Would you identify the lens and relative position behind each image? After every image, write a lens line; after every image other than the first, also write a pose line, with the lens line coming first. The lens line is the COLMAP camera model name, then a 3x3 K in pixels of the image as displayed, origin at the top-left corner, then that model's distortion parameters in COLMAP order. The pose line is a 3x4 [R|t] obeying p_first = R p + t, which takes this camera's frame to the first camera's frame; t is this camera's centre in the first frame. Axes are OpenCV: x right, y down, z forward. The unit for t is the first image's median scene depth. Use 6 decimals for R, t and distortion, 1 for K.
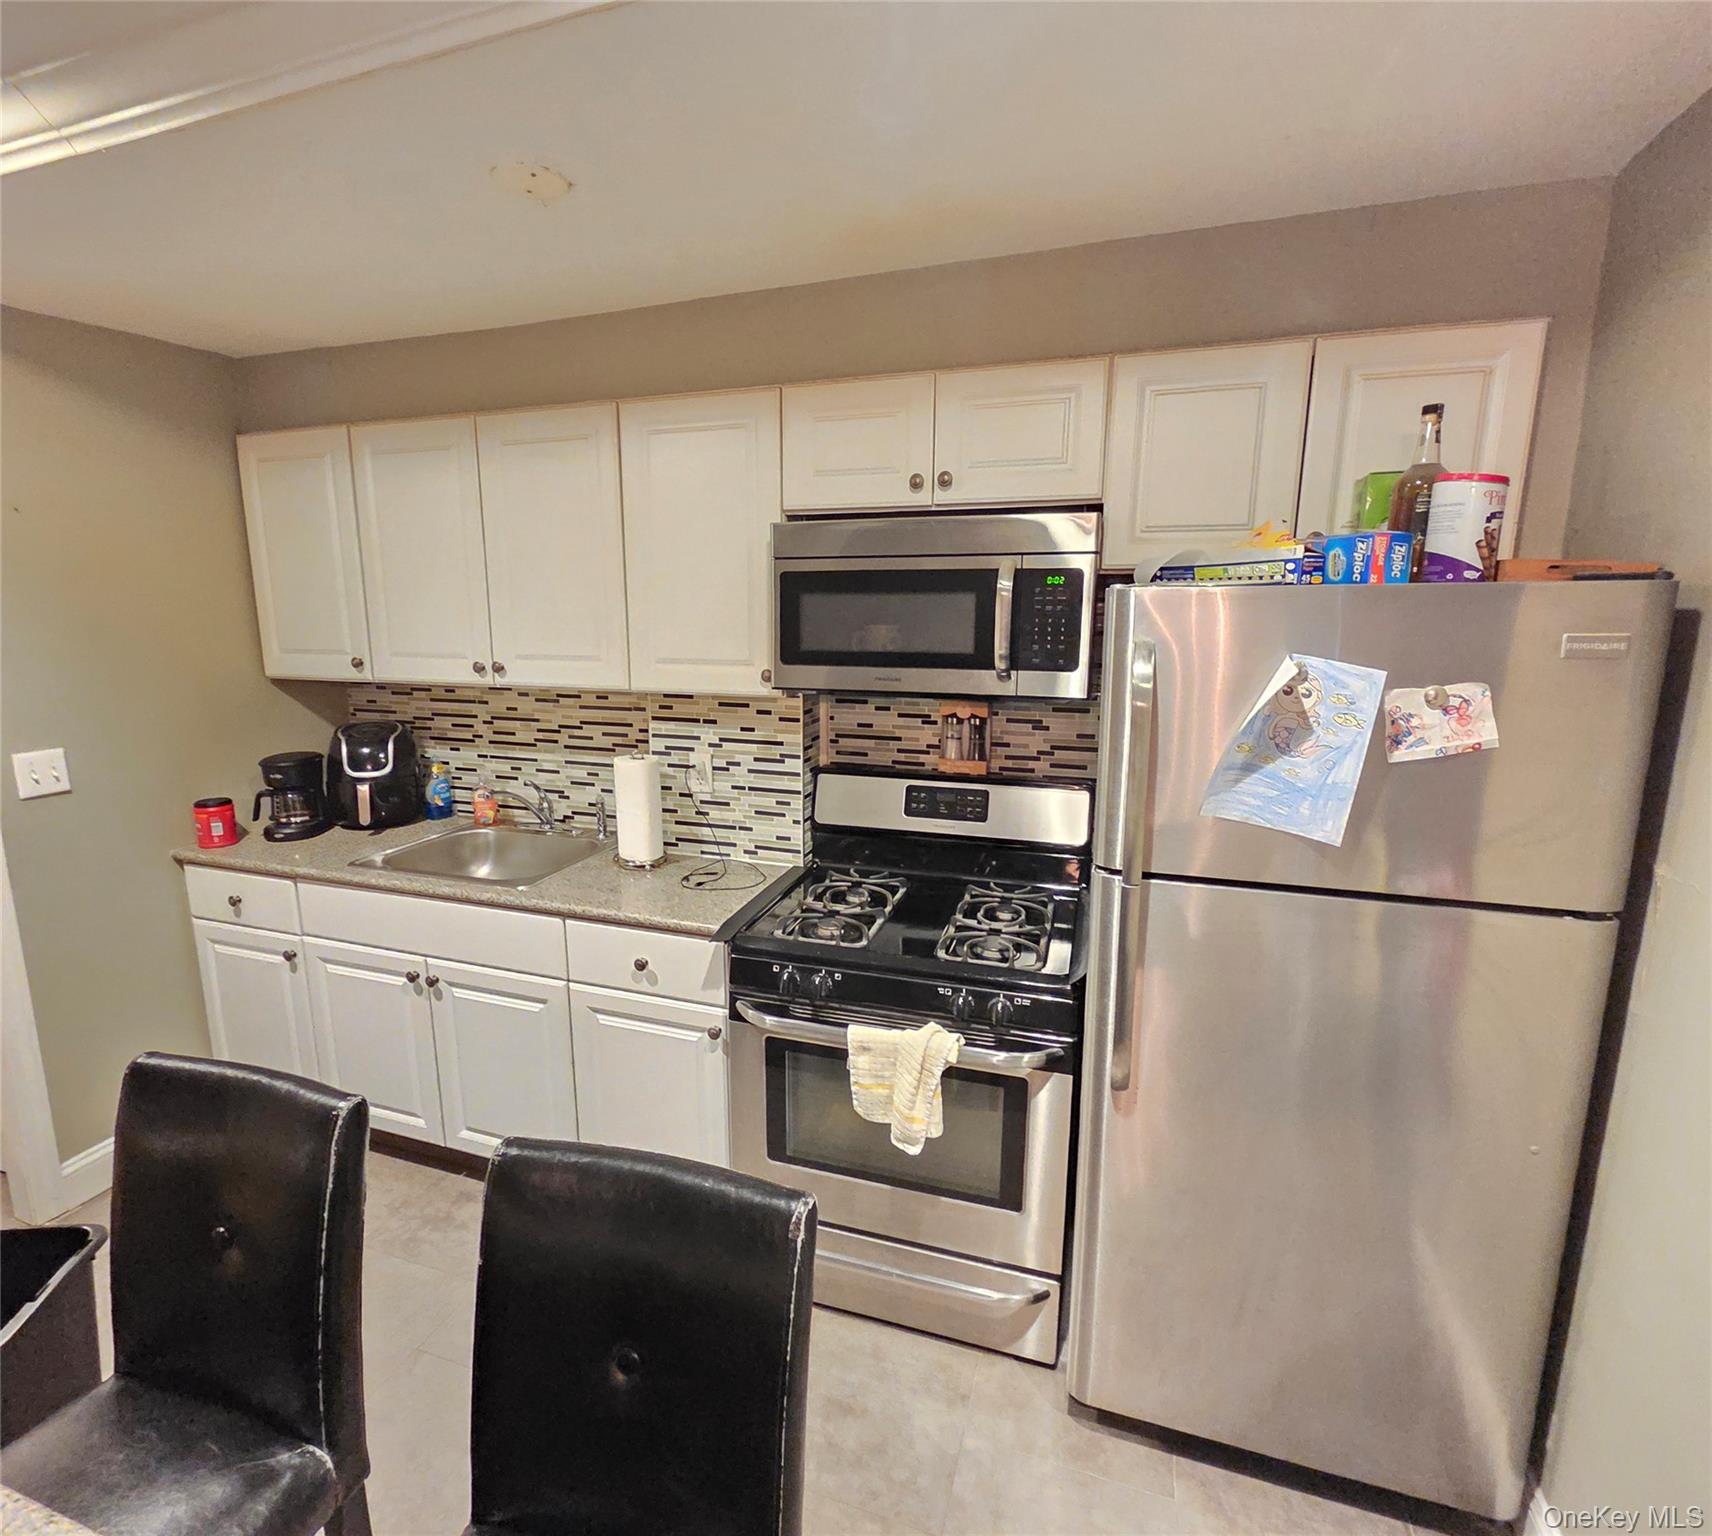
lens RADIAL K [[840.9, 0, 858.5], [0, 840.9, 764.5], [0, 0, 1]] dist [0.005259, -0.002774]
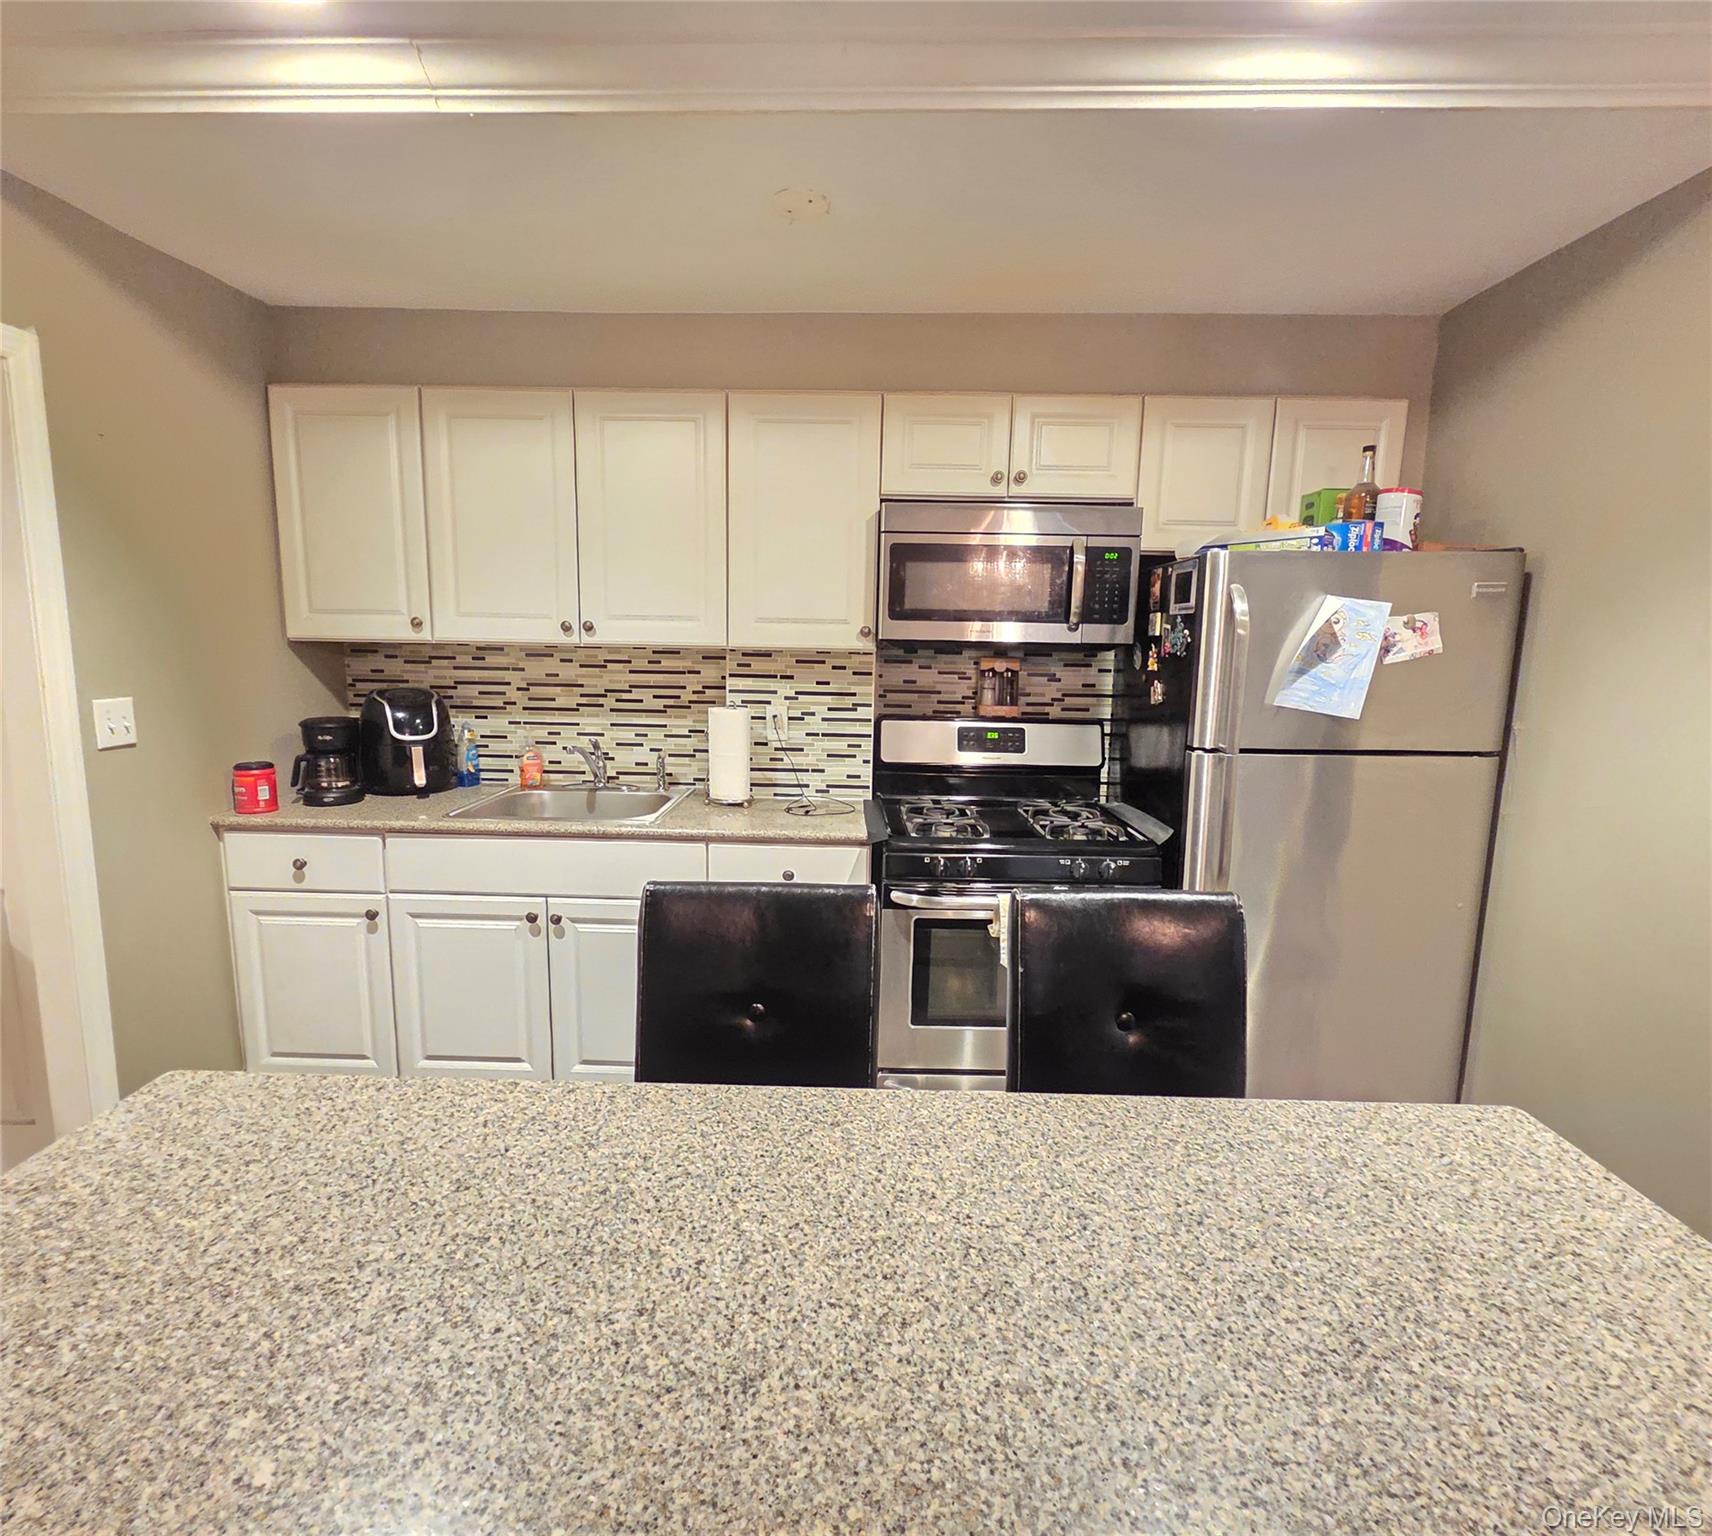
lens RADIAL K [[840.9, 0, 846.6], [0, 840.9, 772.4], [0, 0, 1]] dist [0.005259, -0.002774]
pose [[0.951530, -0.030632, 0.306025, -0.459759], [0.040244, 0.998873, -0.025147, 0.111754], [-0.304910, 0.036244, 0.951691, -0.109012]]
